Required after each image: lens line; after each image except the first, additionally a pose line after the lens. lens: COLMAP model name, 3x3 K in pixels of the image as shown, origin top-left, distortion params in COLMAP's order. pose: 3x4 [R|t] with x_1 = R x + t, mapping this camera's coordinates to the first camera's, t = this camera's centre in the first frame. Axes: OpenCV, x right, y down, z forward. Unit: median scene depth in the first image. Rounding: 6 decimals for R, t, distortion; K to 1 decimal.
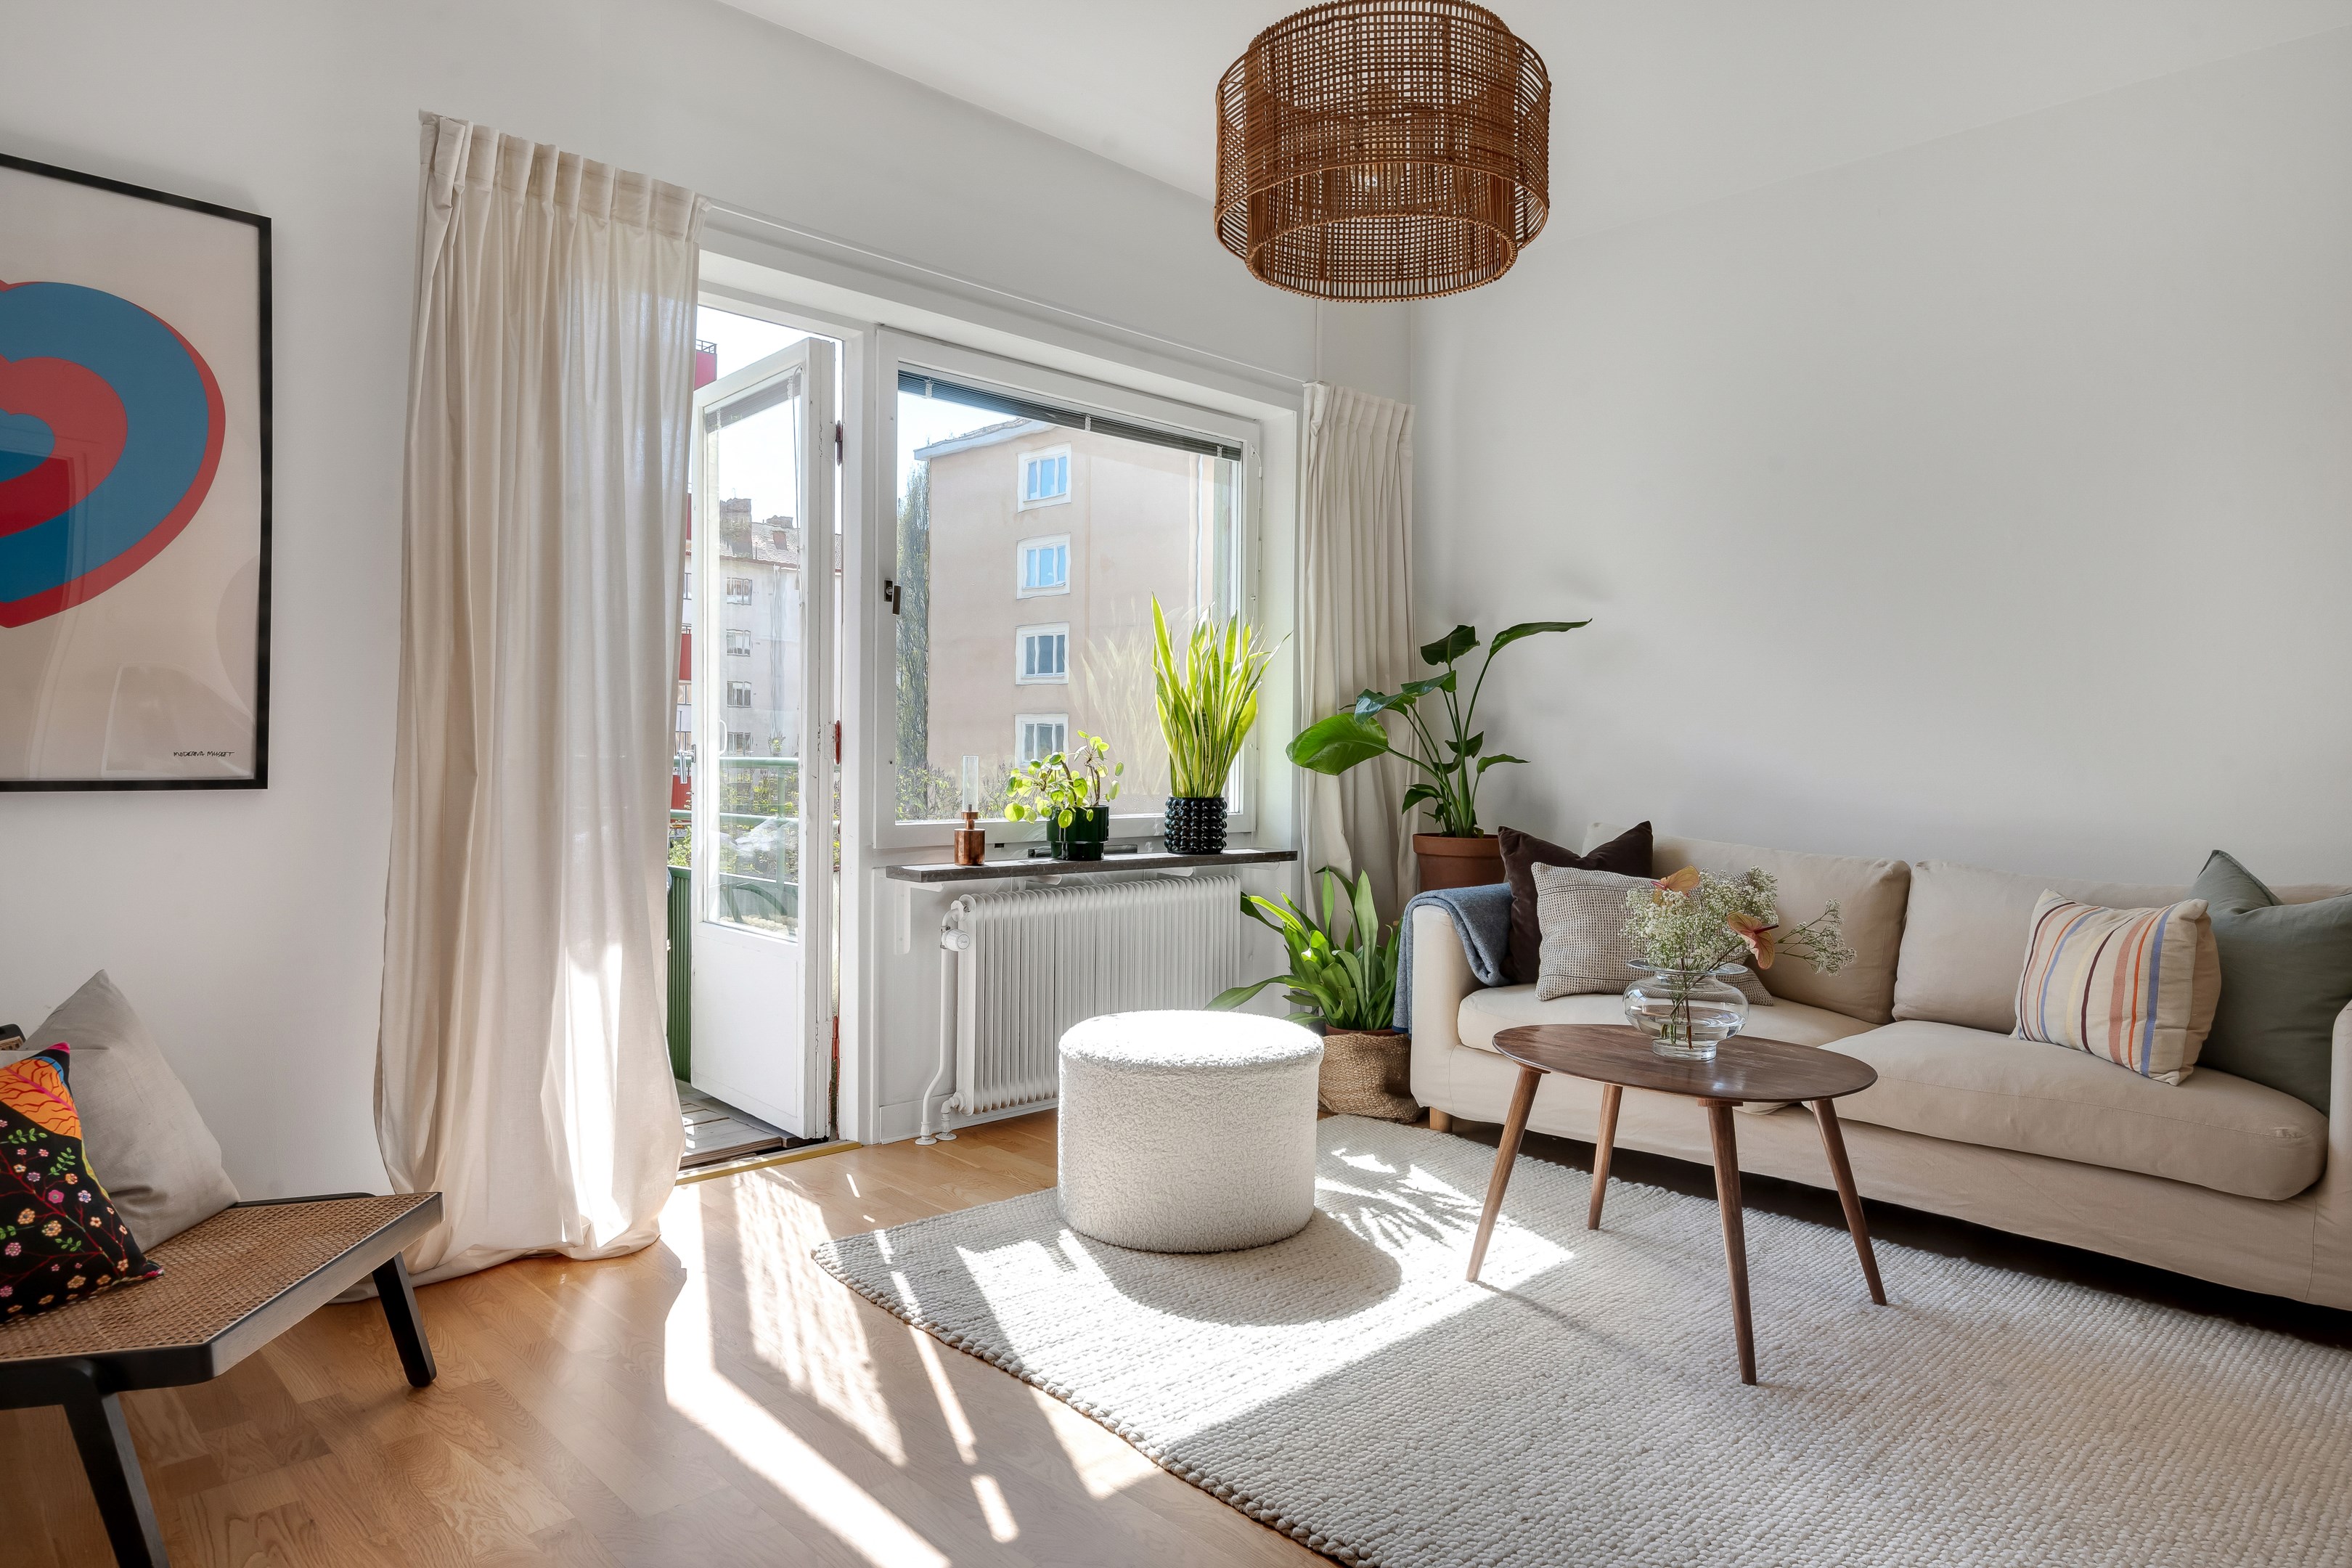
lens RADIAL K [[1411.0, 0, 1199.5], [0, 1411.0, 774.7], [0, 0, 1]] dist [-0.003565, -0.005666]
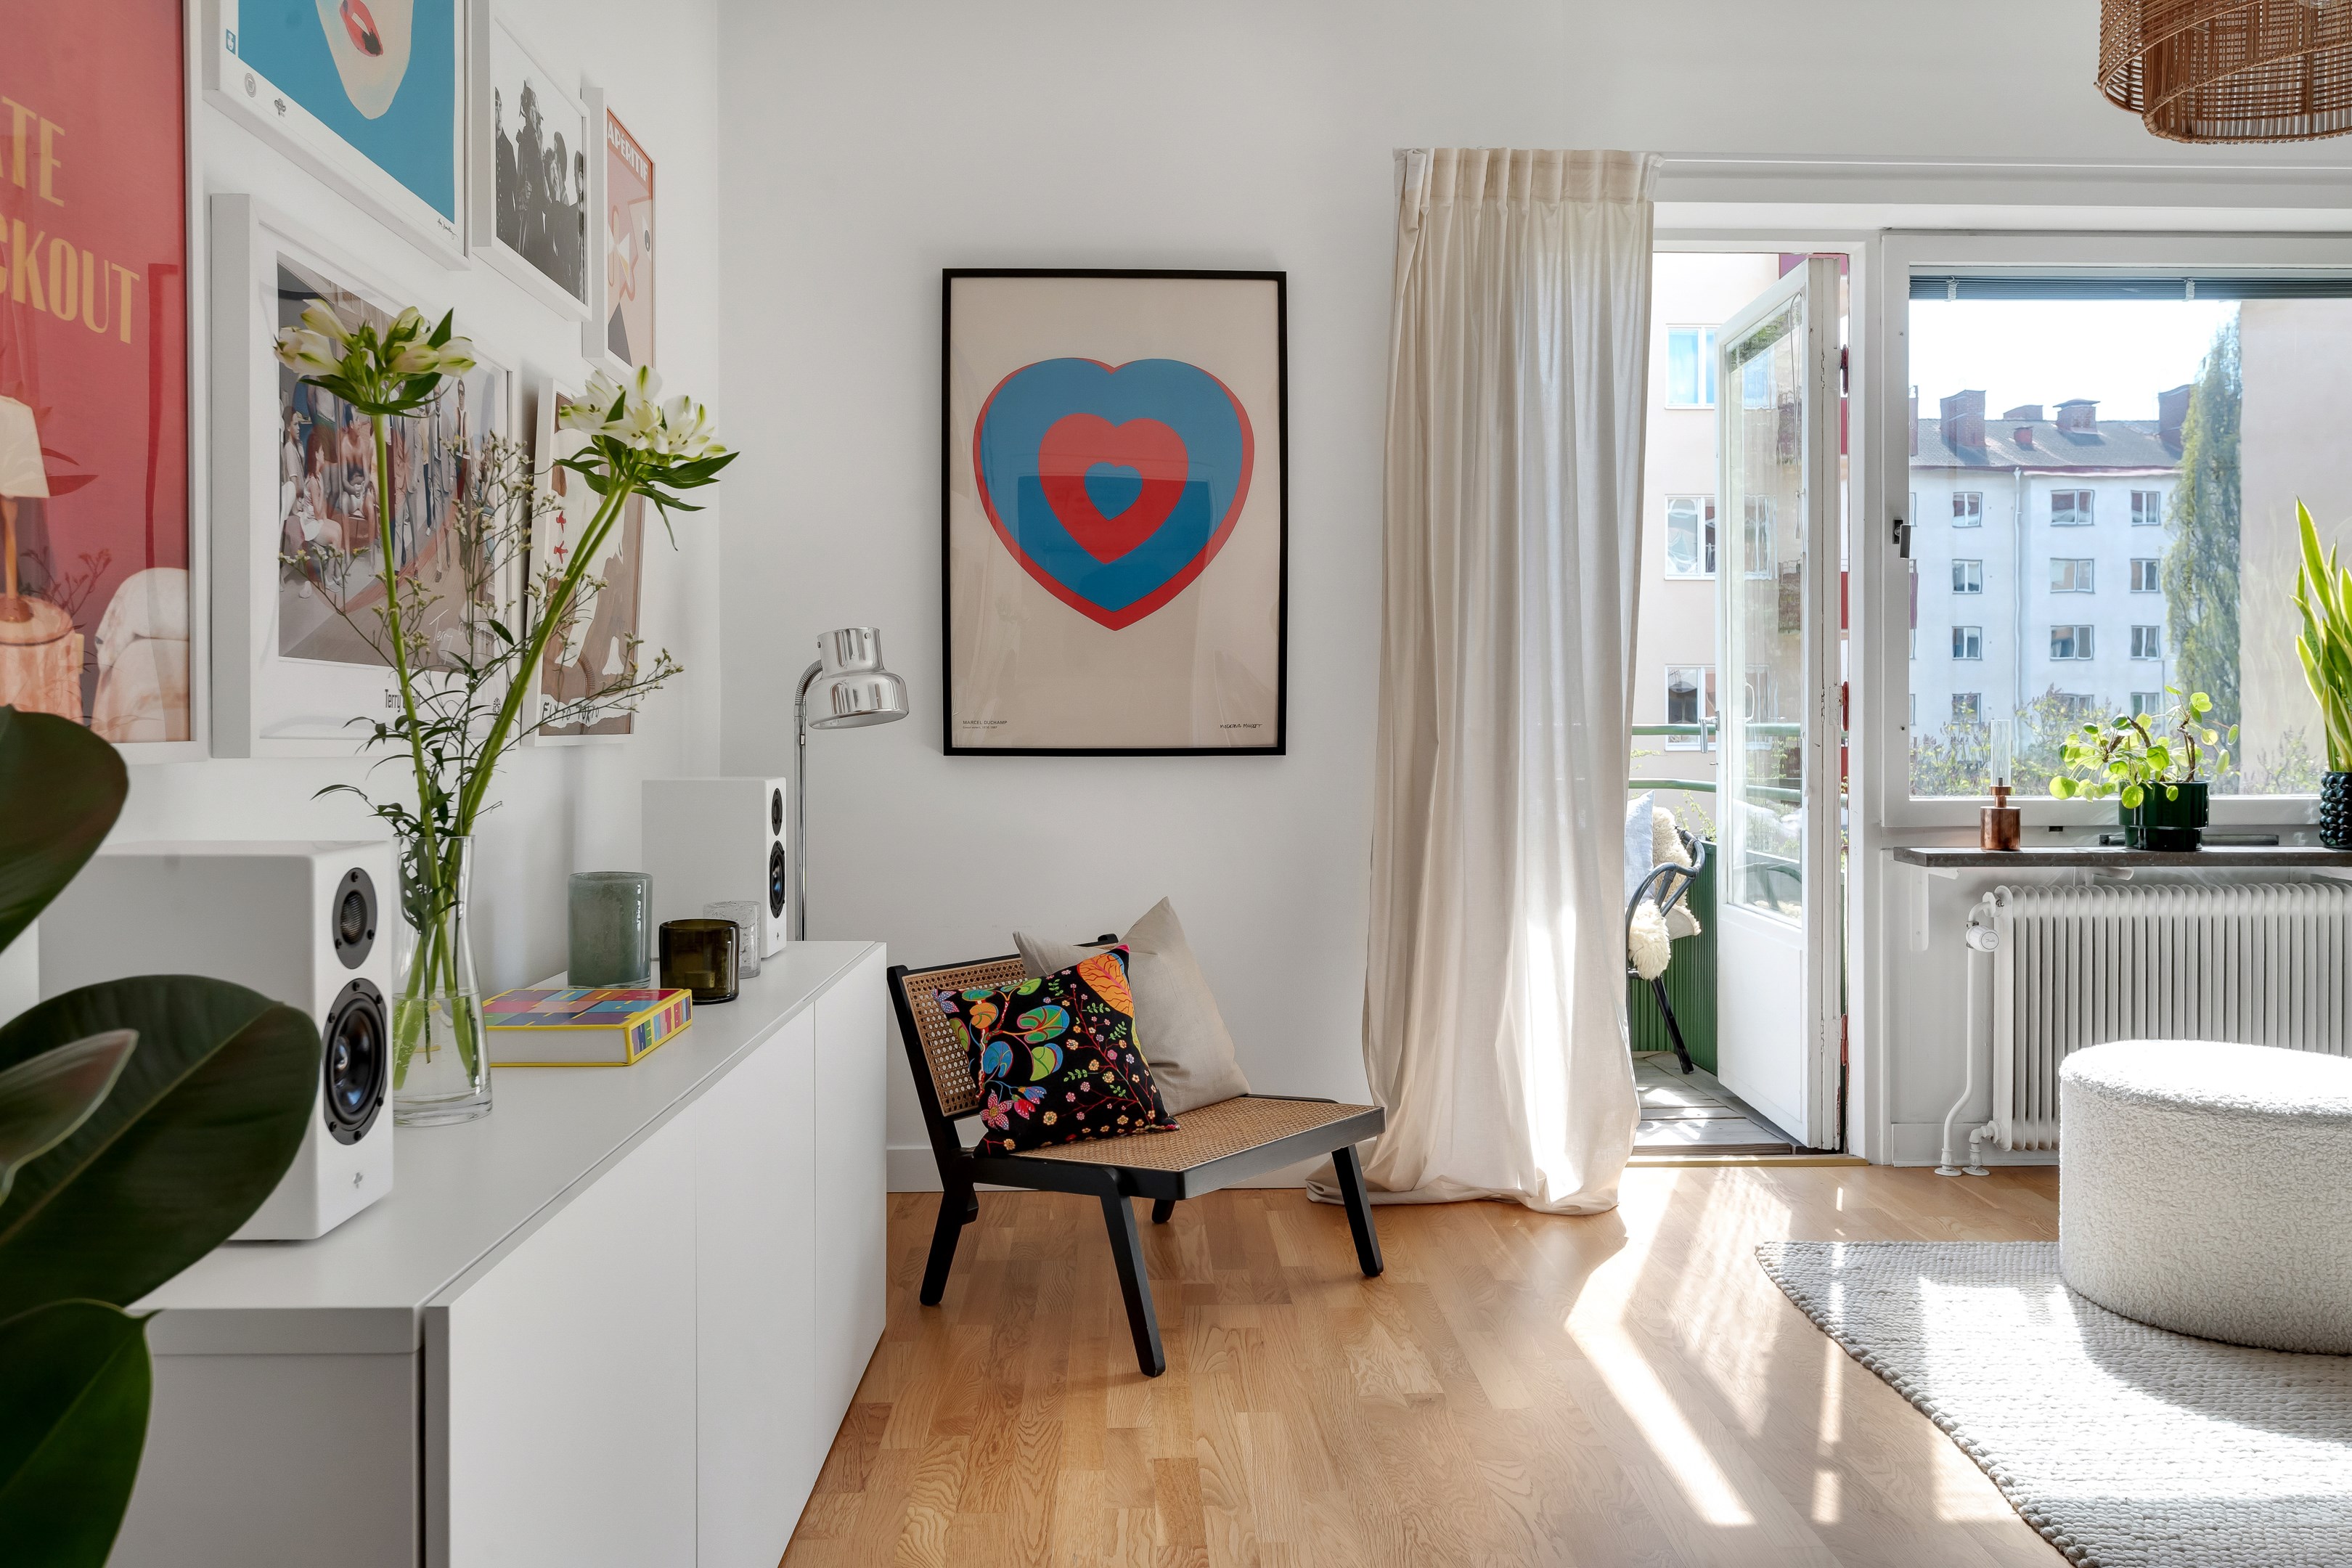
lens RADIAL K [[1756.6, 0, 1171.4], [0, 1756.6, 734.3], [0, 0, 1]] dist [-0.005420, -0.004086]
pose [[0.732314, -0.007380, -0.680927, 0.237724], [0.001900, 0.999960, -0.008794, 0.004449], [0.680964, 0.005146, 0.732298, -0.125714]]
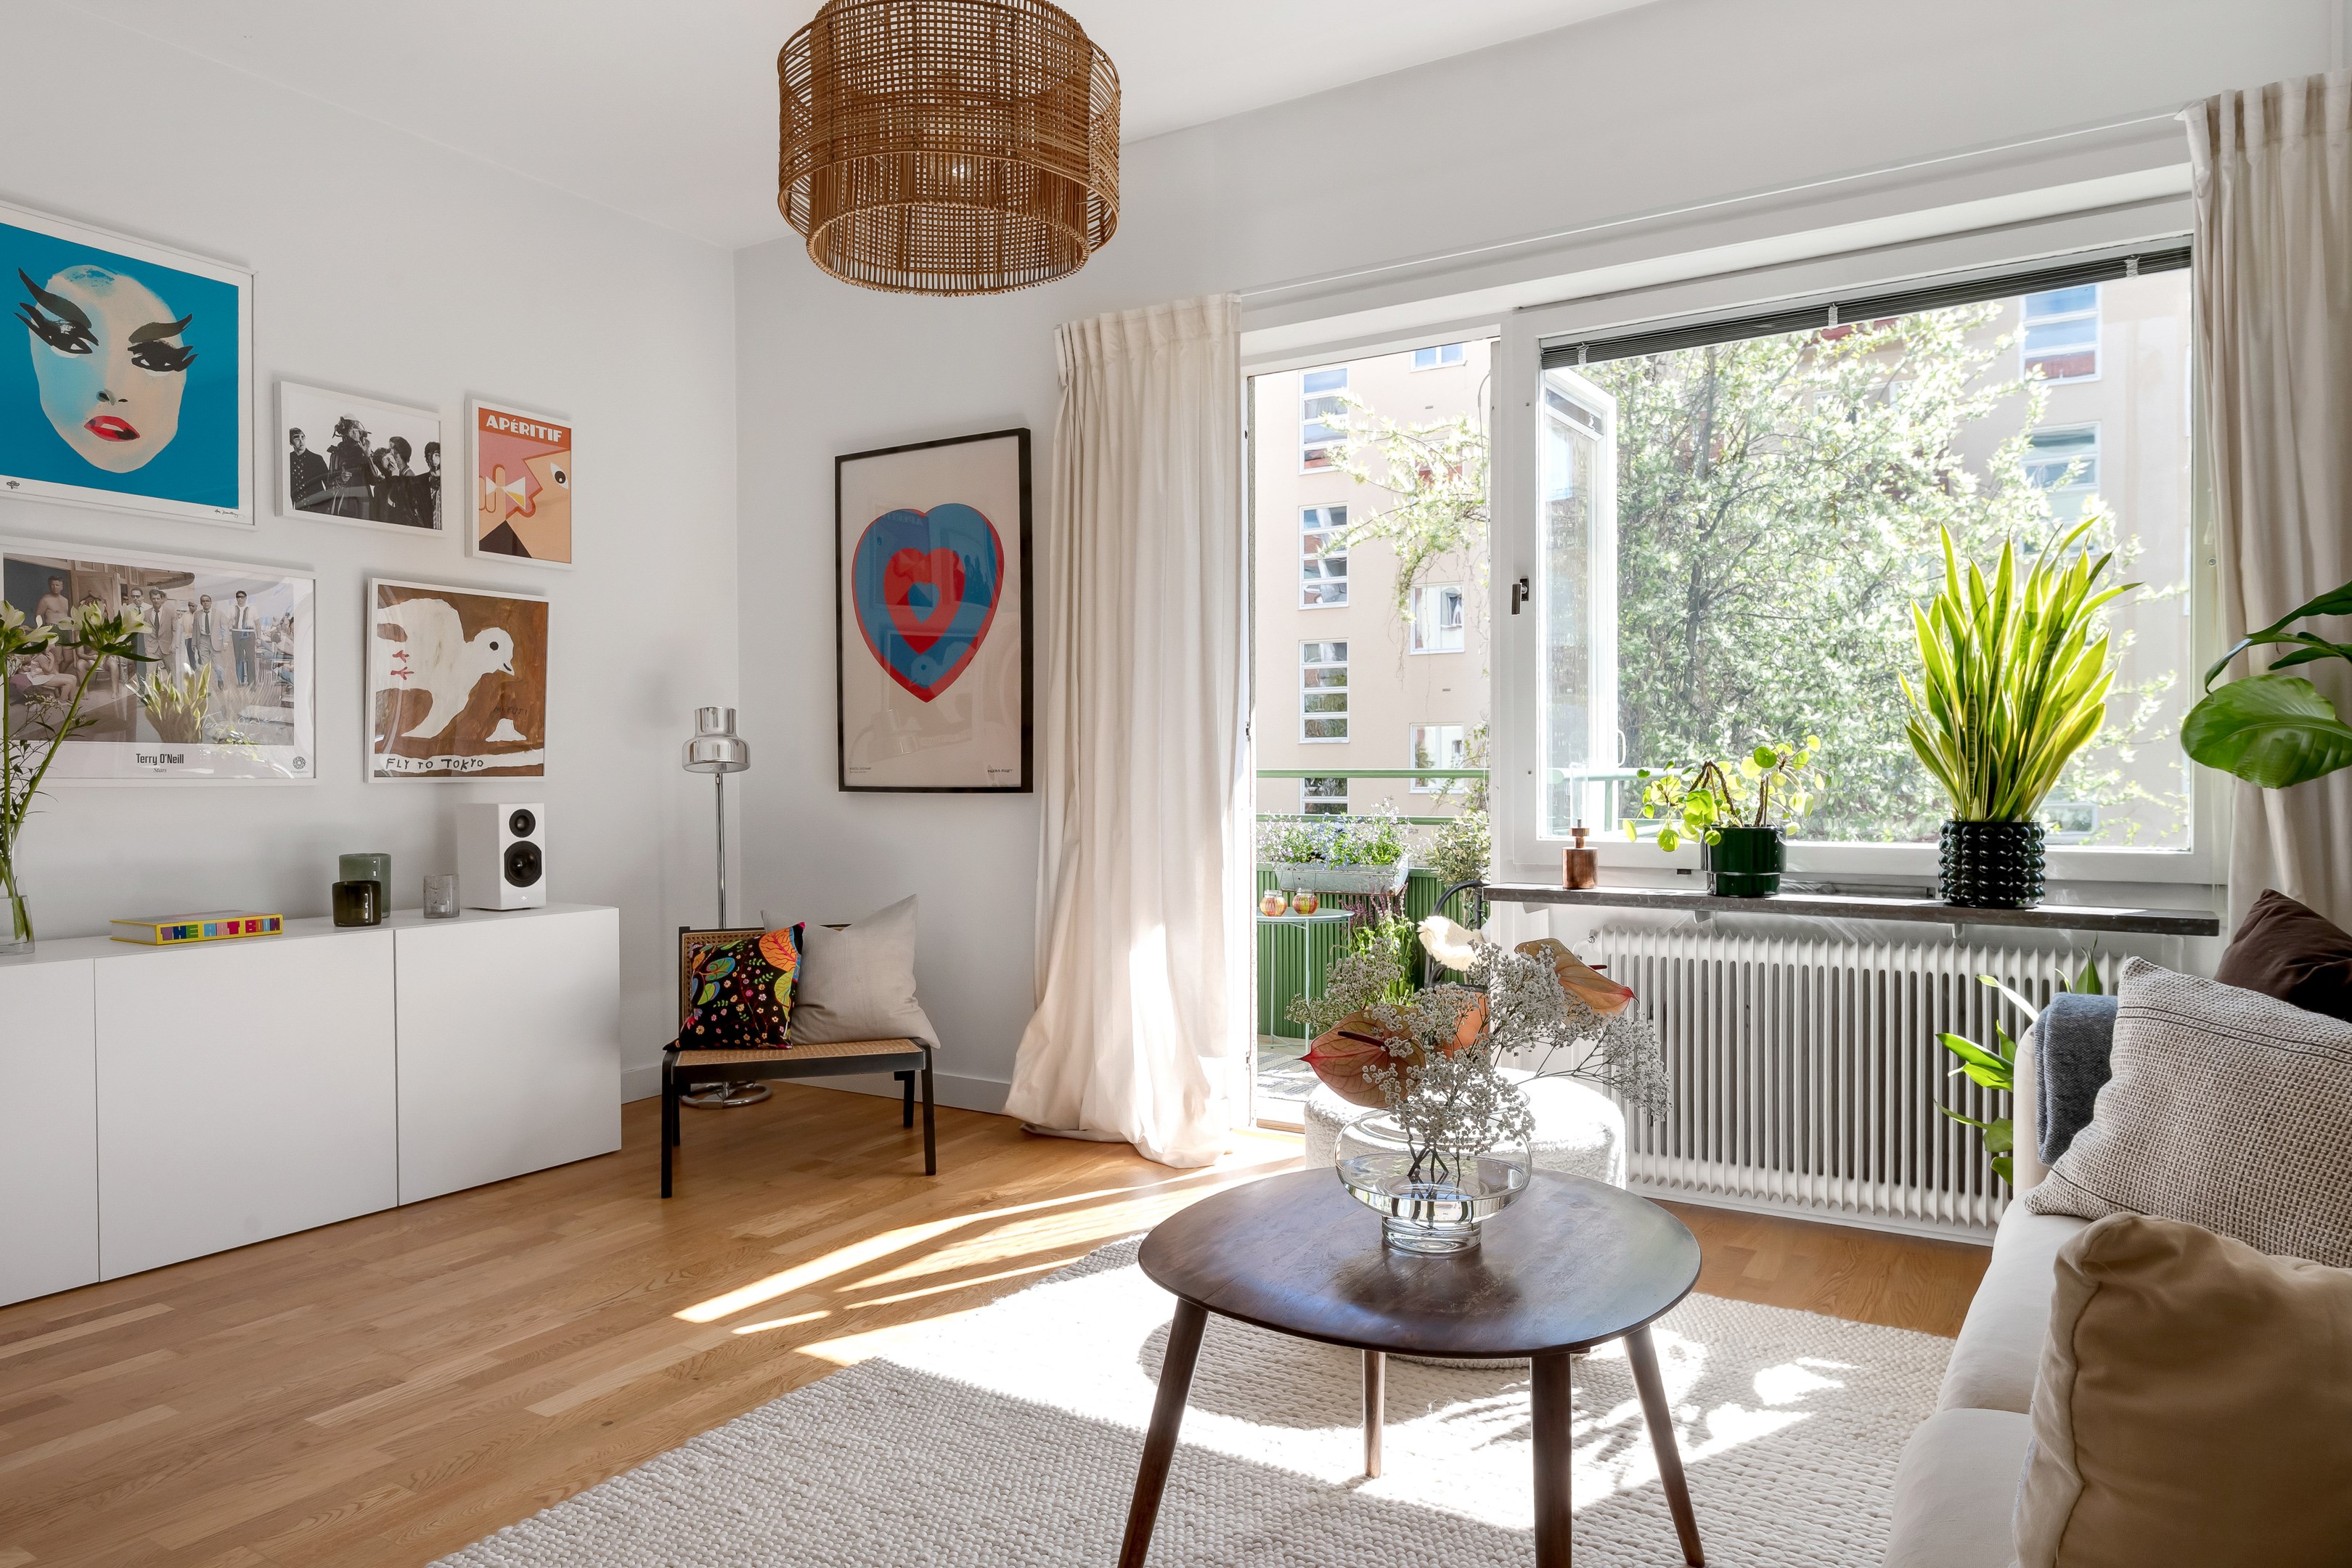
lens RADIAL K [[1502.3, 0, 1176.0], [0, 1502.3, 784.0], [0, 0, 1]] dist [0.017933, -0.029086]
pose [[0.229148, -0.001654, -0.973390, 0.885016], [-0.004476, 0.999986, -0.002753, 0.003367], [0.973381, 0.004988, 0.229138, 0.687424]]
